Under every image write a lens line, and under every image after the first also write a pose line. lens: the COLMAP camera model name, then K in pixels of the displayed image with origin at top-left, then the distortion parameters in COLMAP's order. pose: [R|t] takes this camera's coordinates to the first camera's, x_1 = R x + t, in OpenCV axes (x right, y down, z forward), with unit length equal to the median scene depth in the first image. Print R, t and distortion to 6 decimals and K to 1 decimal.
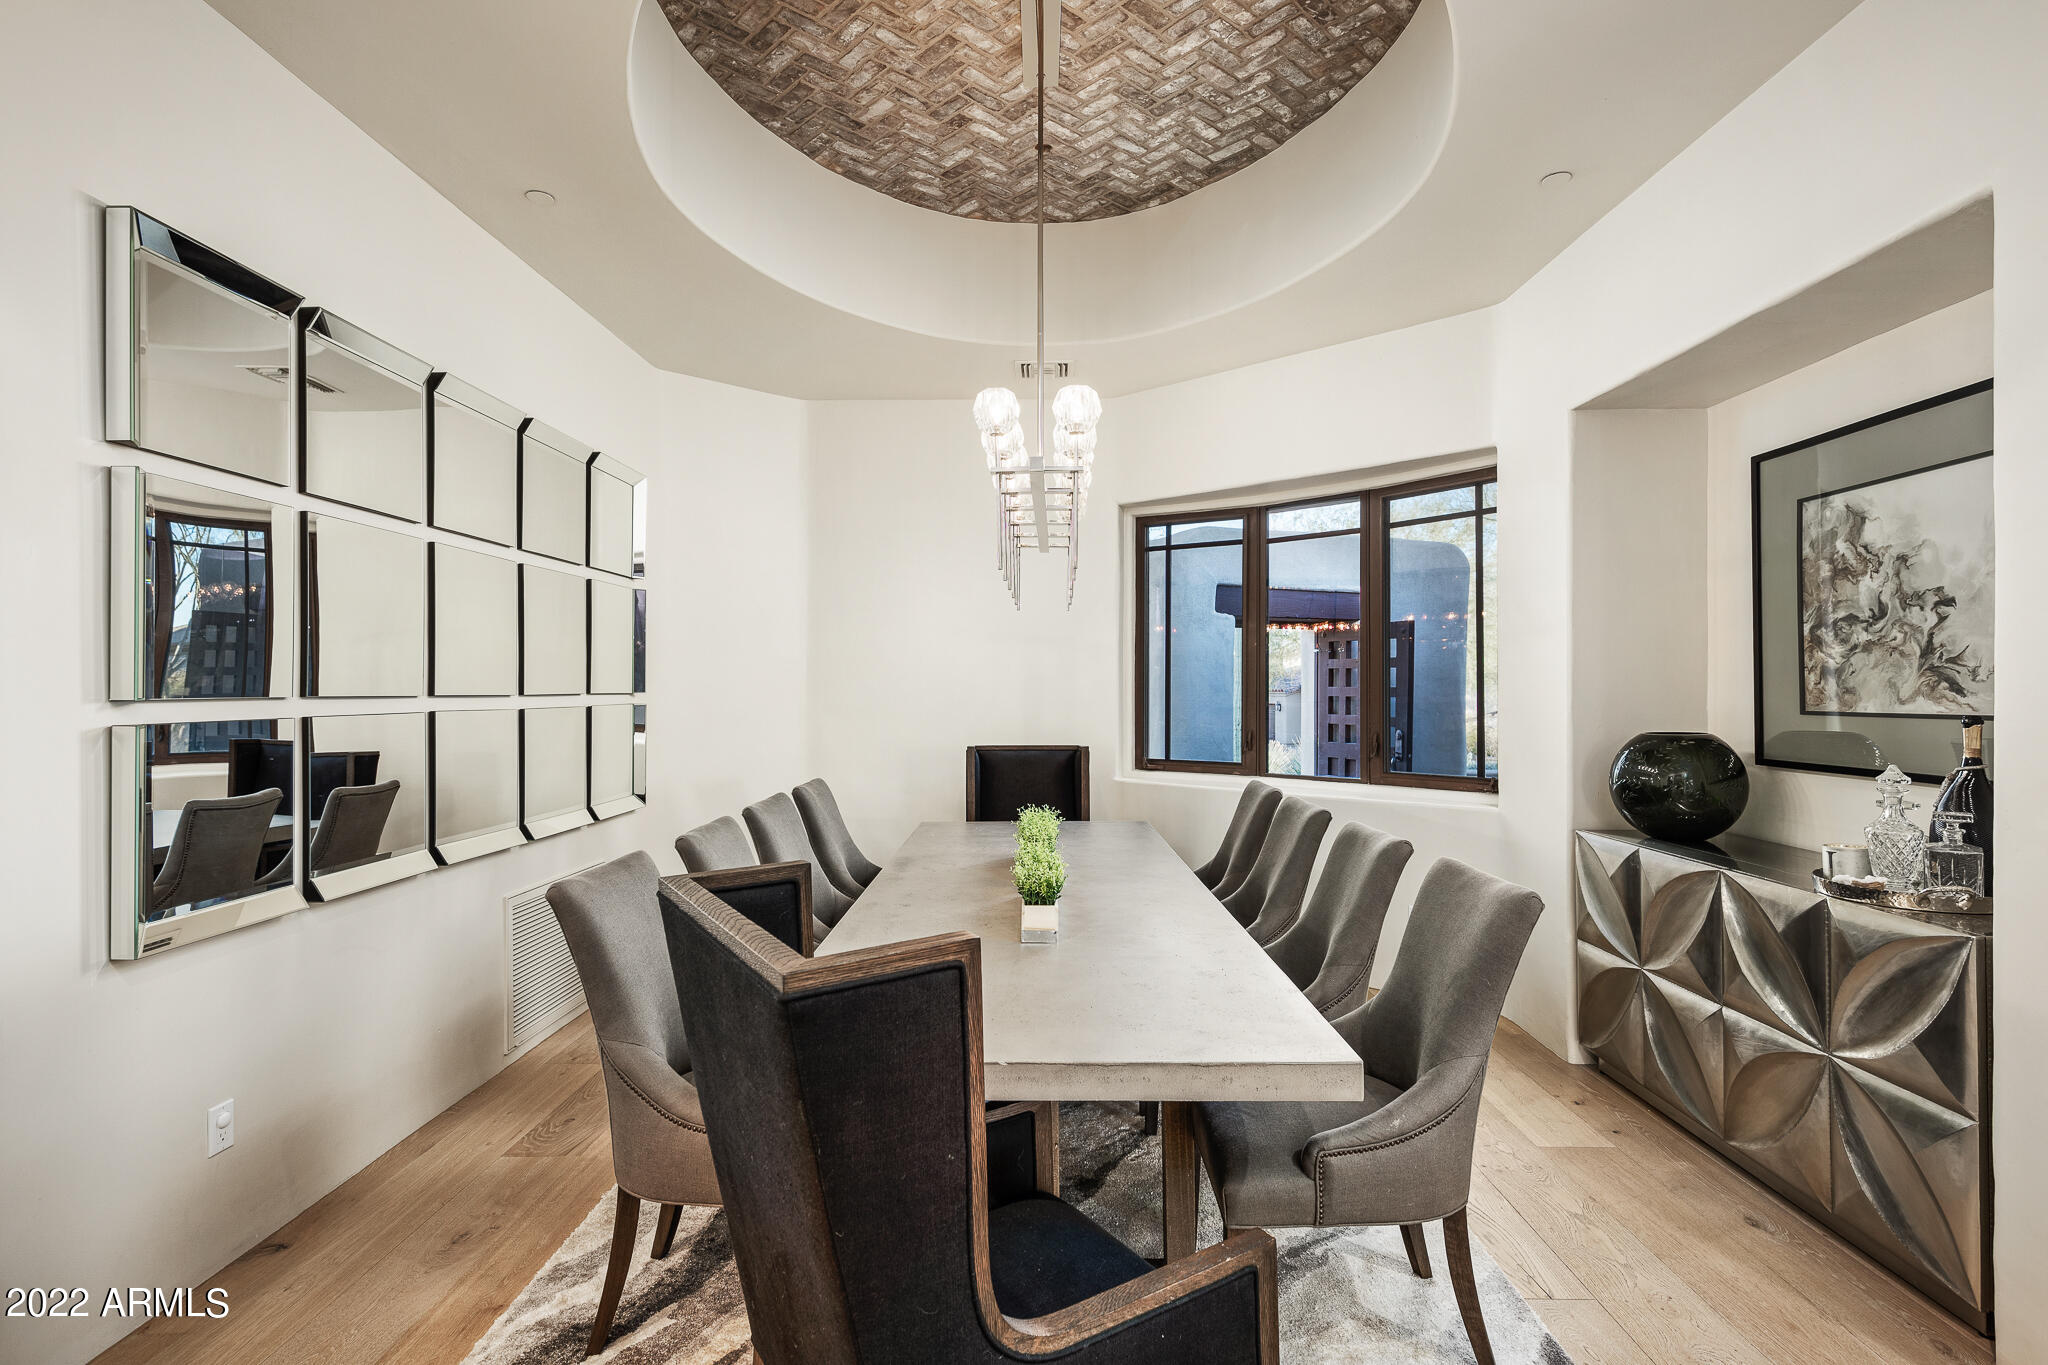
lens RADIAL K [[973.3, 0, 1024.4], [0, 973.3, 686.5], [0, 0, 1]] dist [0.000240, 0.000100]
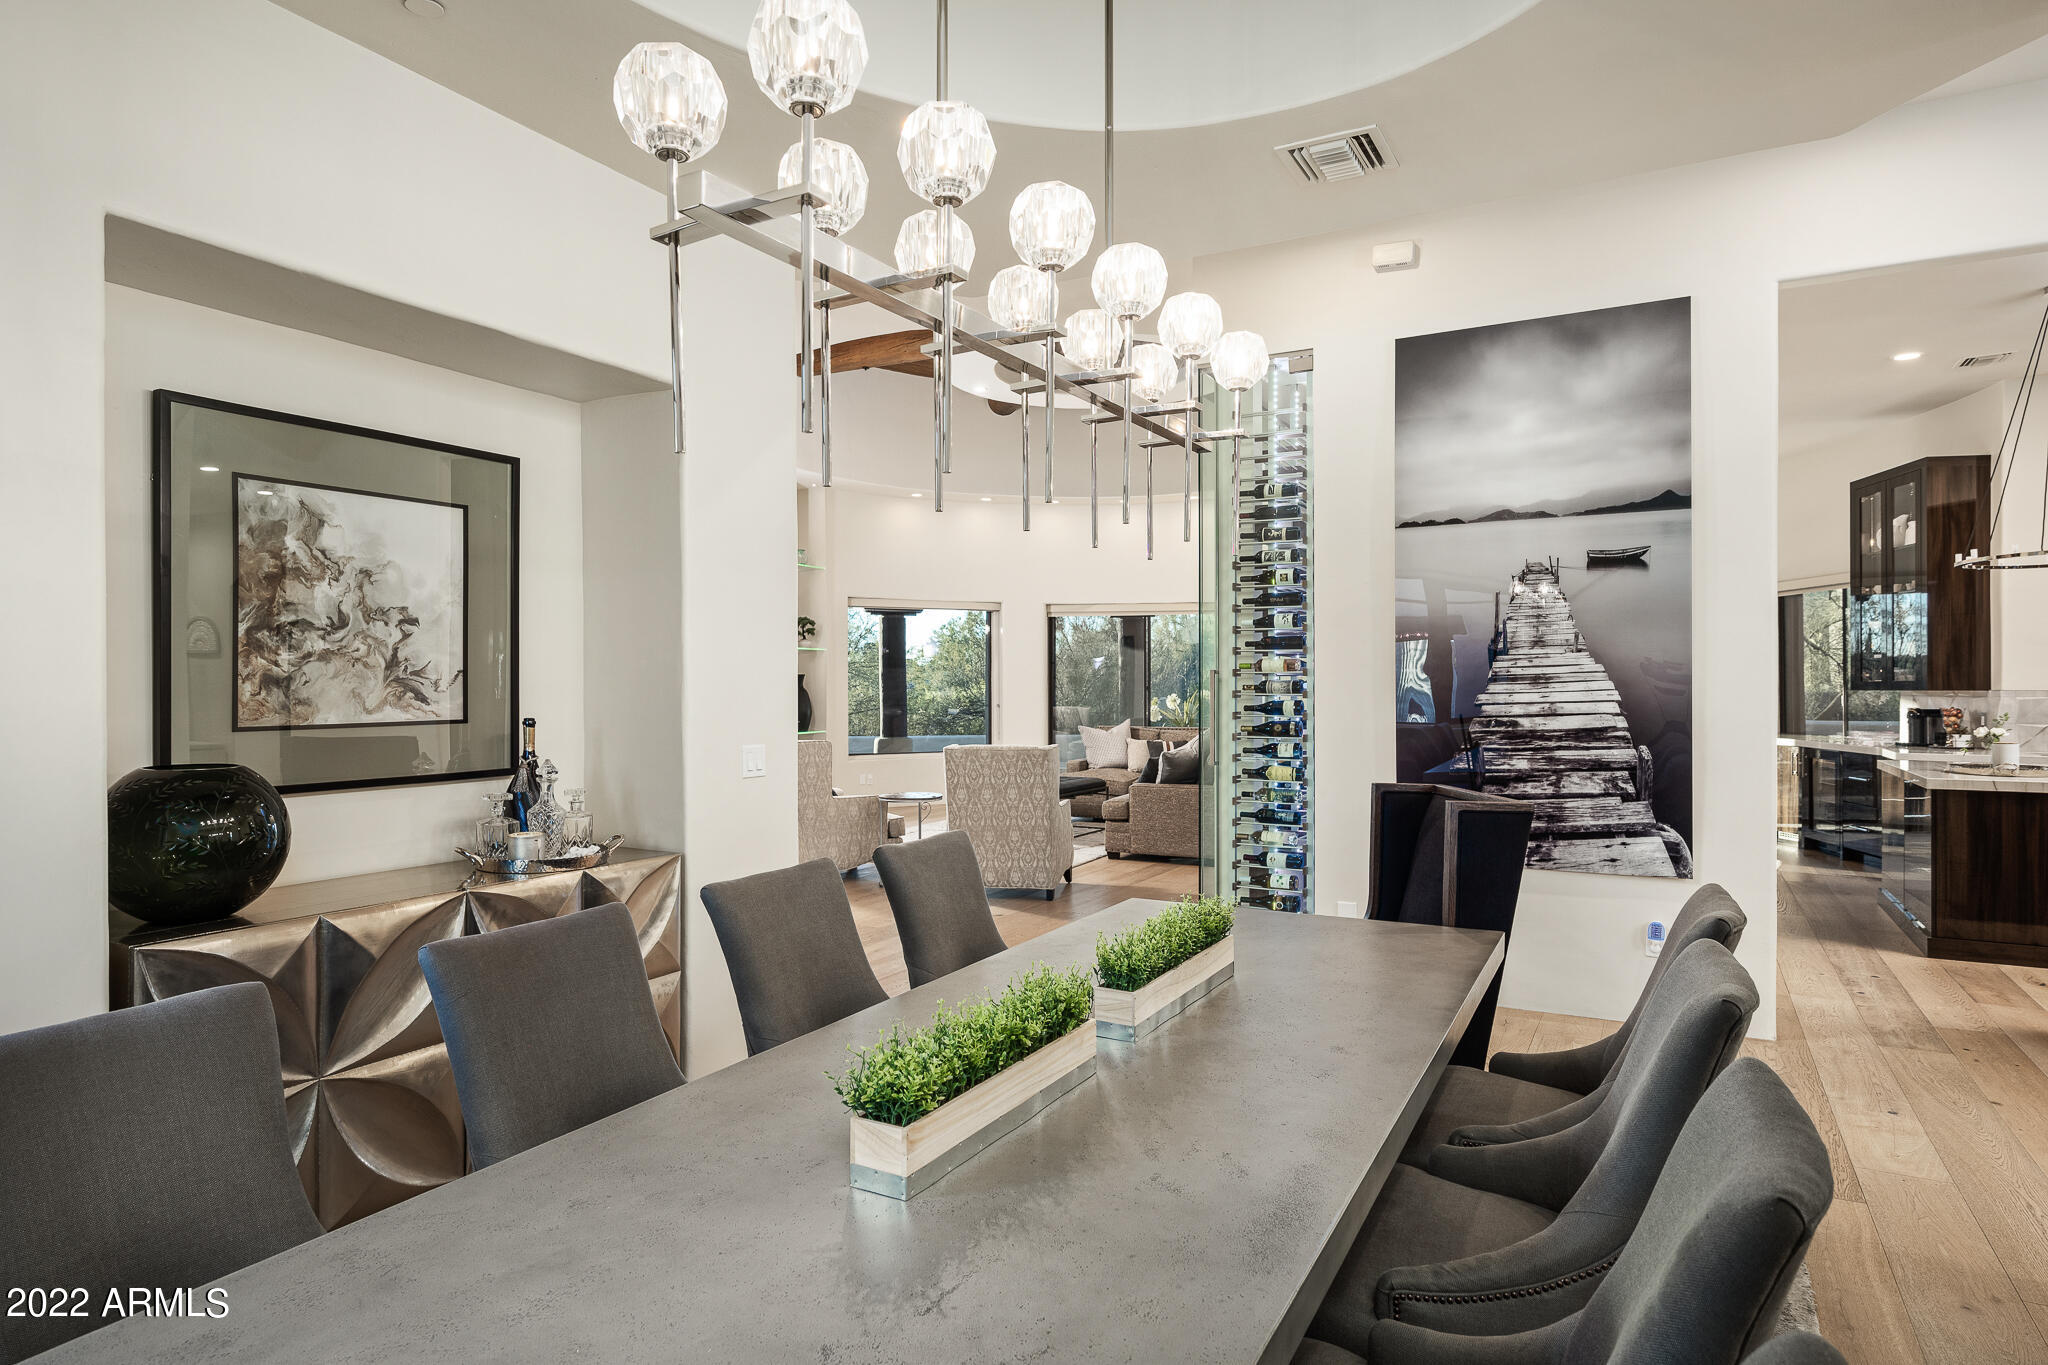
lens RADIAL K [[1147.7, 0, 1024.6], [0, 1147.7, 683.4], [0, 0, 1]] dist [0.002527, -0.000028]
pose [[-0.883588, 0.005484, 0.468233, -0.283448], [0.004527, 0.999985, -0.003169, -0.007026], [-0.468244, -0.000680, -0.883599, 1.720794]]
